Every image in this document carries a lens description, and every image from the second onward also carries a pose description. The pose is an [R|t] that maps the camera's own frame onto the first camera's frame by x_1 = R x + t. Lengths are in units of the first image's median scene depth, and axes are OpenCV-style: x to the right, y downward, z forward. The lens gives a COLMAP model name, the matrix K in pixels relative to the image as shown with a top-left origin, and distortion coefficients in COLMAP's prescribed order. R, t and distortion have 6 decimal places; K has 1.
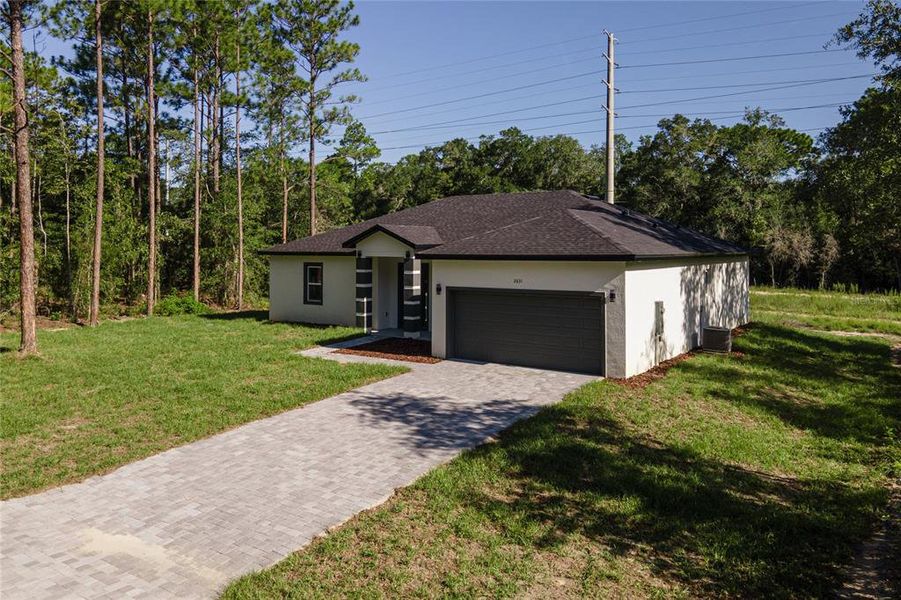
lens RADIAL K [[669.3, 0, 450.5], [0, 669.3, 300.0], [0, 0, 1]] dist [0.001264, 0.001718]
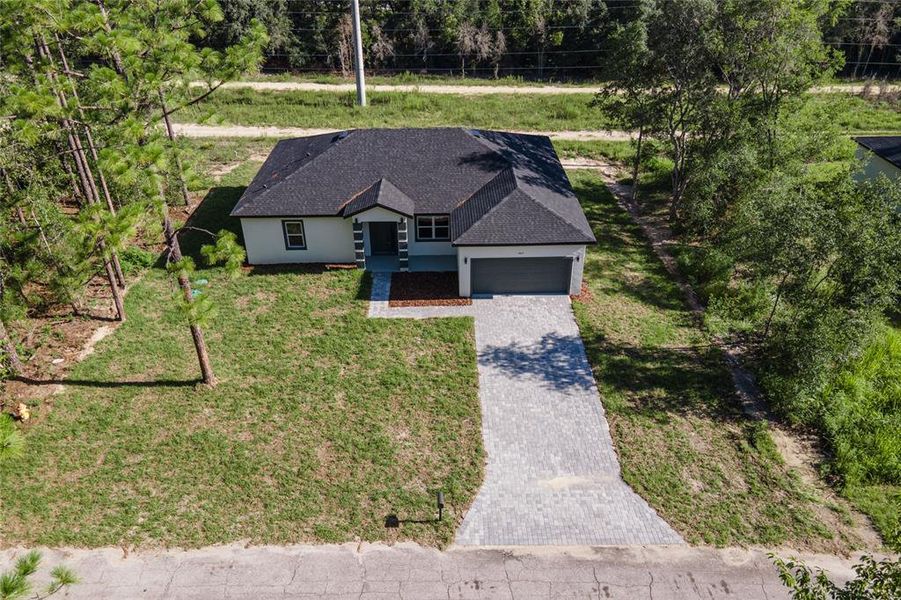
lens RADIAL K [[669.3, 0, 450.5], [0, 669.3, 300.0], [0, 0, 1]] dist [0.001264, 0.001718]
pose [[0.820158, -0.283622, 0.496890, -0.873126], [0.036421, 0.892600, 0.449375, -0.656403], [-0.570977, -0.350461, 0.742403, -0.202068]]
